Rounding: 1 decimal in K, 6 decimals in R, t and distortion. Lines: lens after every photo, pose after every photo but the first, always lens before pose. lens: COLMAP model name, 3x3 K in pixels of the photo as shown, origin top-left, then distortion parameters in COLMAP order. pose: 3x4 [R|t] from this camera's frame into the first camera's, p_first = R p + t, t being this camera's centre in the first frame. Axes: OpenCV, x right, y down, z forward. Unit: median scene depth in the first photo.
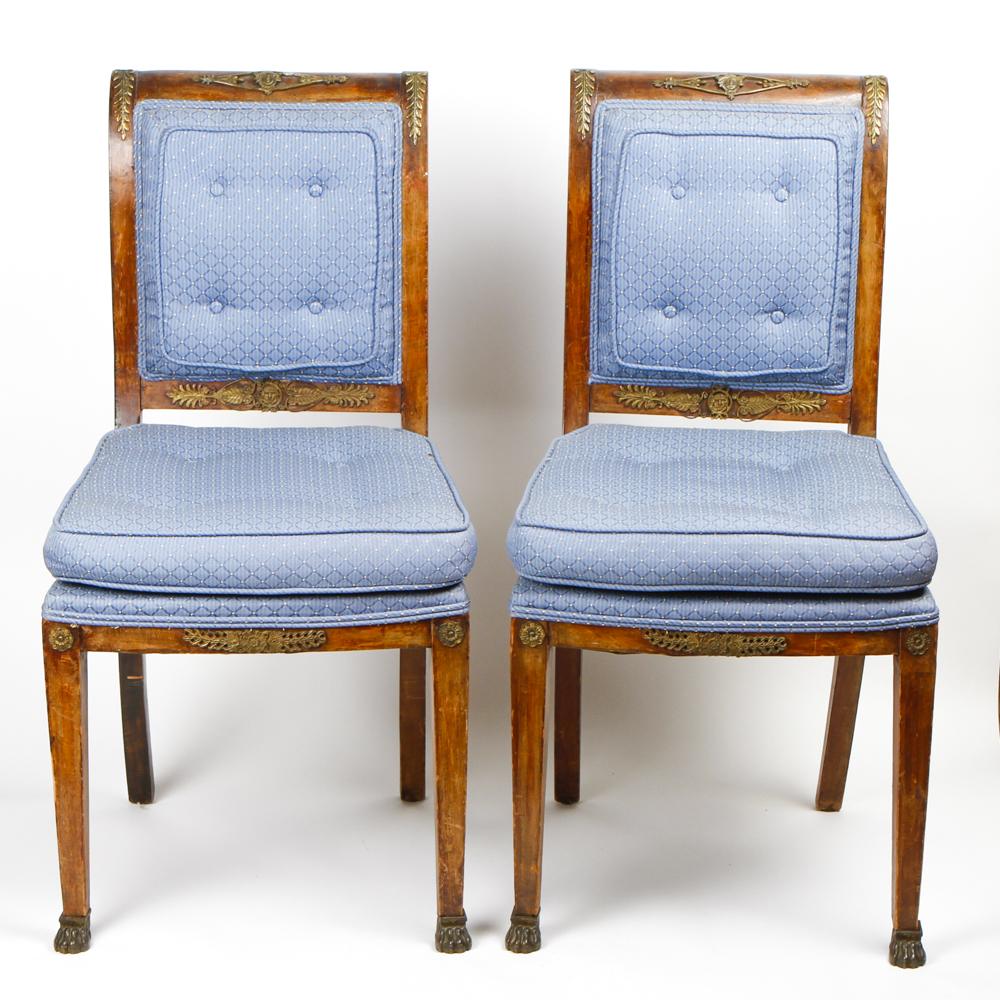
lens RADIAL K [[2431.9, 0, 501.5], [0, 2431.9, 504.7], [0, 0, 1]] dist [-0.292102, 0.000000]
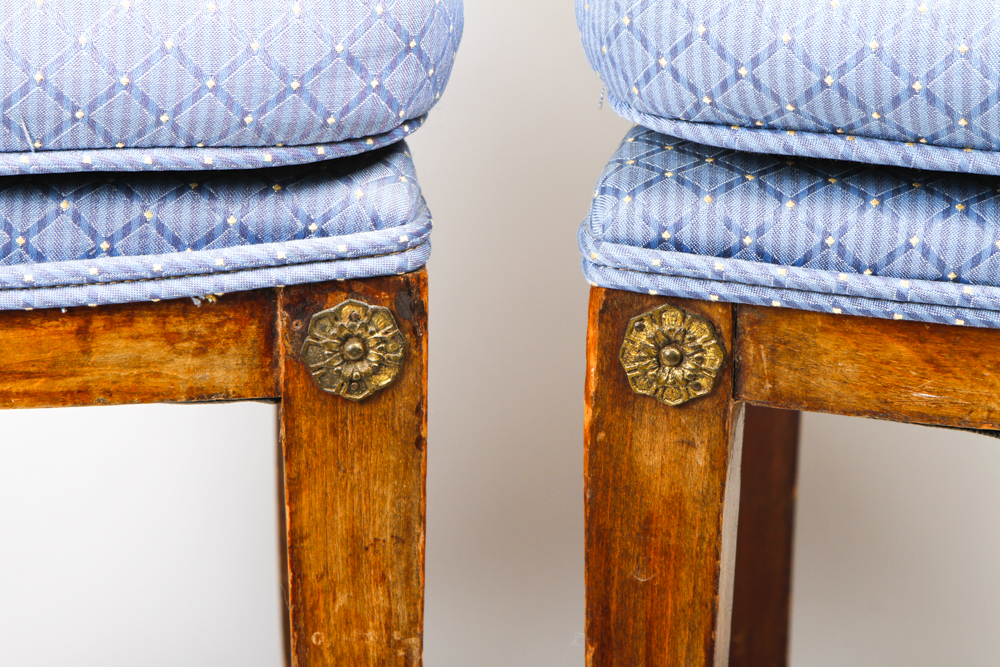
lens RADIAL K [[3155.9, 0, 502.0], [0, 3155.9, 331.9], [0, 0, 1]] dist [0.169160, 0.000000]
pose [[0.999450, 0.015356, -0.029406, 0.004638], [-0.014155, 0.999074, 0.040642, 0.037662], [0.030003, -0.040203, 0.998741, 0.670794]]
